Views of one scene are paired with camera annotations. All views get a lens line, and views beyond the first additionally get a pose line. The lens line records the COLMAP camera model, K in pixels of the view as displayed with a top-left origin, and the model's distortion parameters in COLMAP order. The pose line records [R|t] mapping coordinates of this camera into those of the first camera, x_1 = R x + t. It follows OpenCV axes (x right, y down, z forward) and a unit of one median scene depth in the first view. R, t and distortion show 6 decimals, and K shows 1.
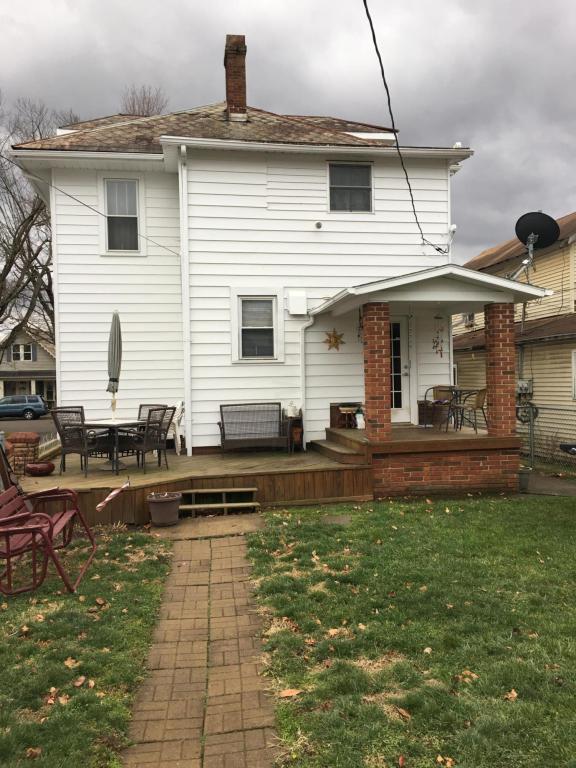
lens RADIAL K [[669.5, 0, 288.0], [0, 669.5, 384.0], [0, 0, 1]] dist [0.097537, -0.006902]
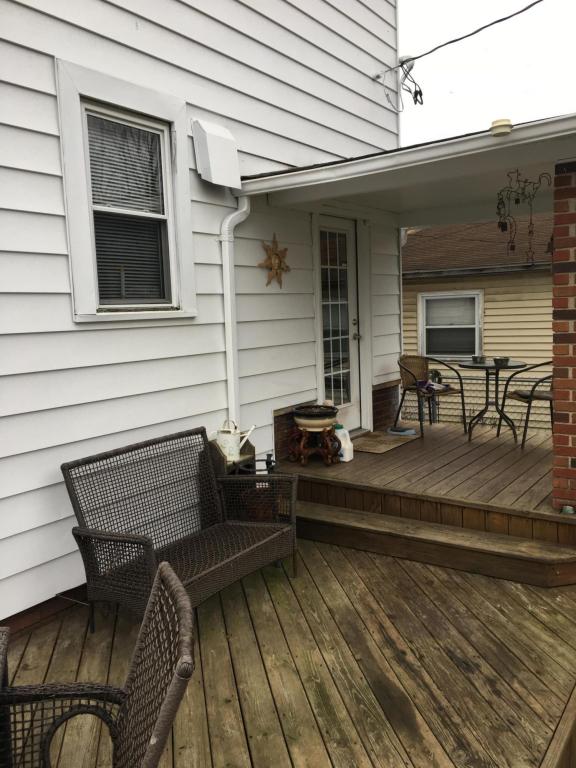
lens RADIAL K [[669.5, 0, 288.0], [0, 669.5, 384.0], [0, 0, 1]] dist [0.097537, -0.006902]
pose [[0.698924, -0.082889, 0.710376, -0.237305], [0.016849, 0.994894, 0.099511, -0.031518], [-0.714997, -0.057581, 0.696752, 0.702263]]
